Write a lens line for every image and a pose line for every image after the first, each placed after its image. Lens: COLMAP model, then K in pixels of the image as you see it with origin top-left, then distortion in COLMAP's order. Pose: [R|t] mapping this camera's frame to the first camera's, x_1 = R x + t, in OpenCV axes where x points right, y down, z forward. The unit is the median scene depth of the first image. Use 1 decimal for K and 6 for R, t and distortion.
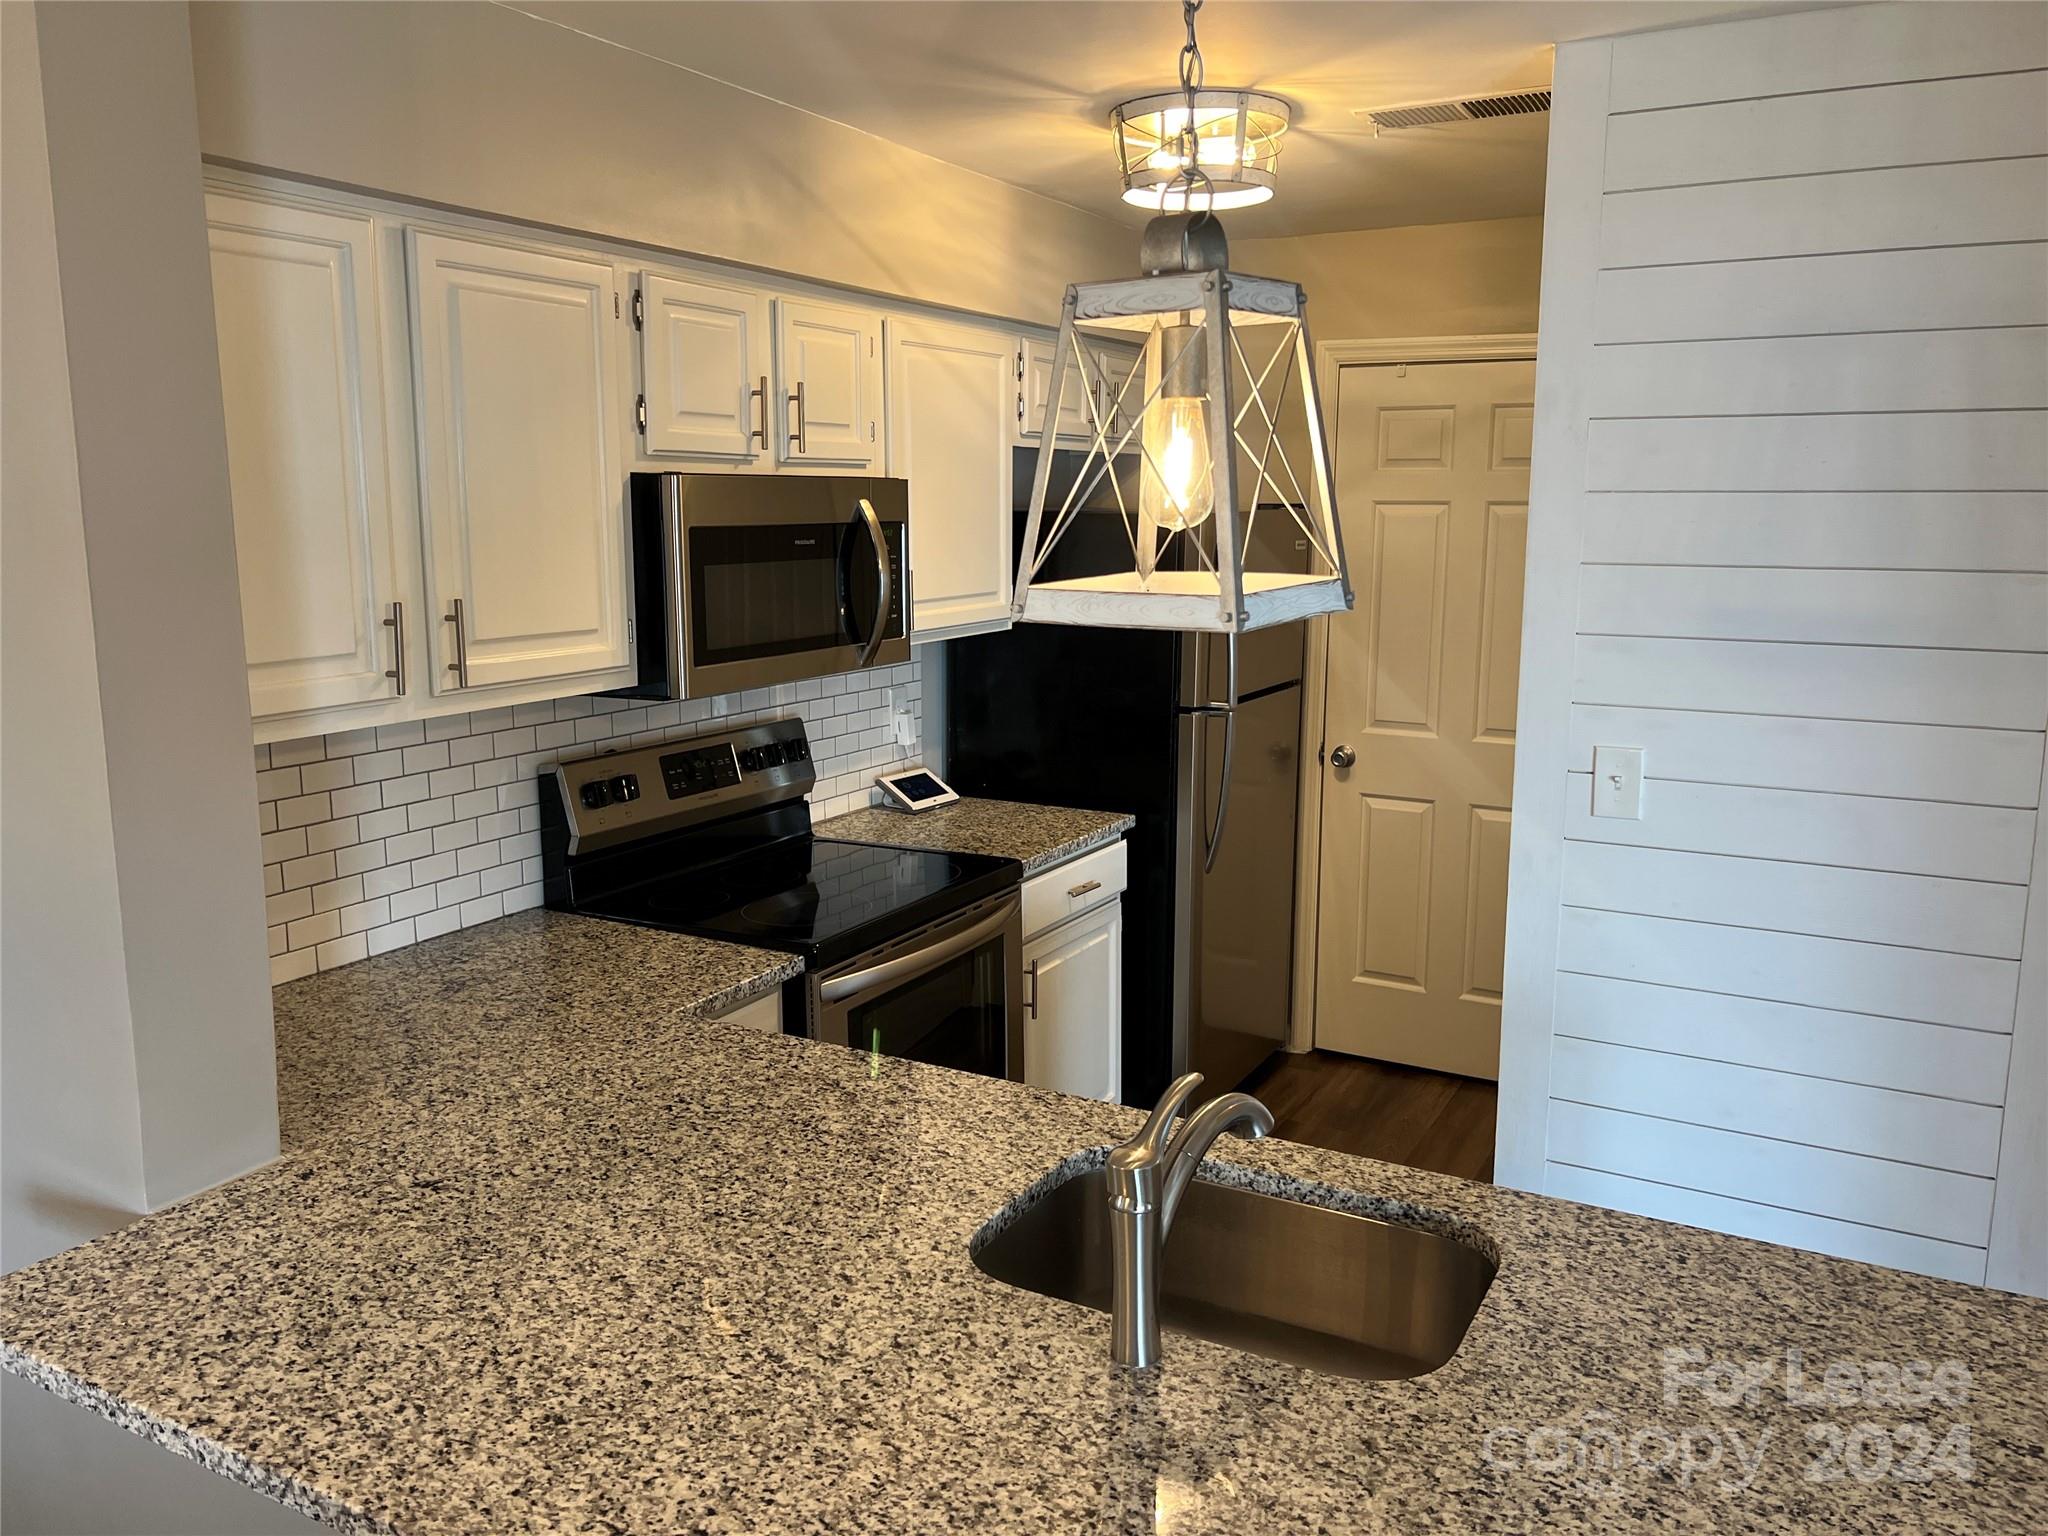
lens RADIAL K [[1557.8, 0, 1051.2], [0, 1557.8, 760.8], [0, 0, 1]] dist [0.050947, -0.052032]
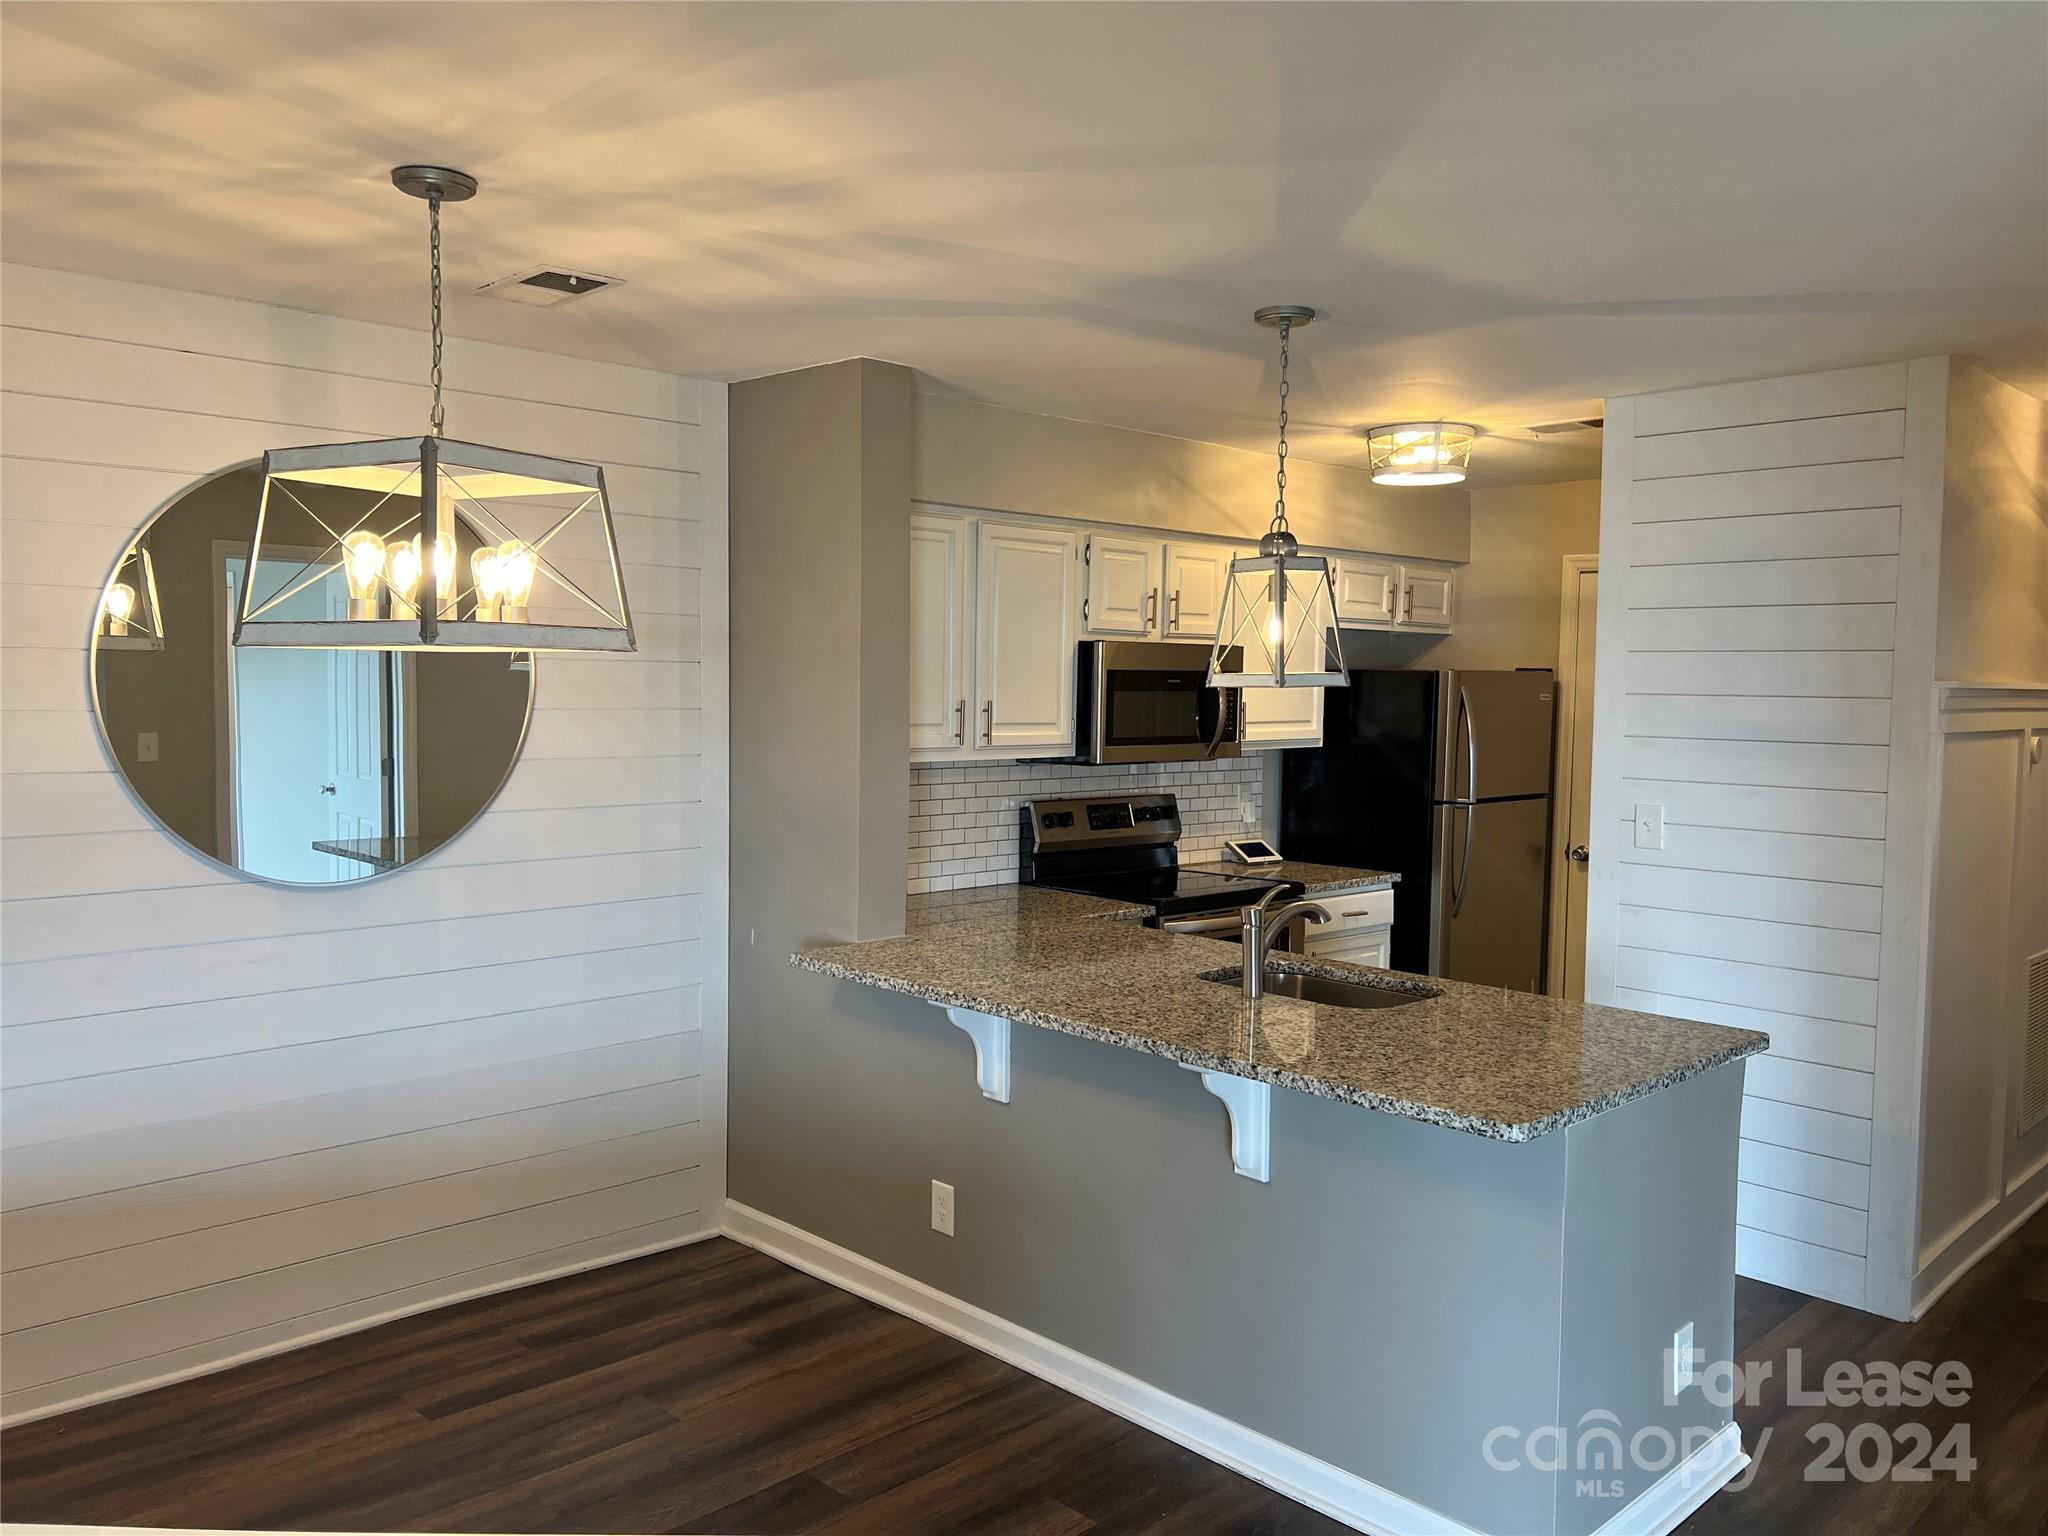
lens RADIAL K [[1557.8, 0, 1020.2], [0, 1557.8, 770.3], [0, 0, 1]] dist [0.050947, -0.052032]
pose [[0.951690, 0.026989, -0.305872, 0.214413], [-0.061318, 0.992770, -0.103185, 0.149202], [0.300875, 0.116956, 0.946465, -0.685228]]
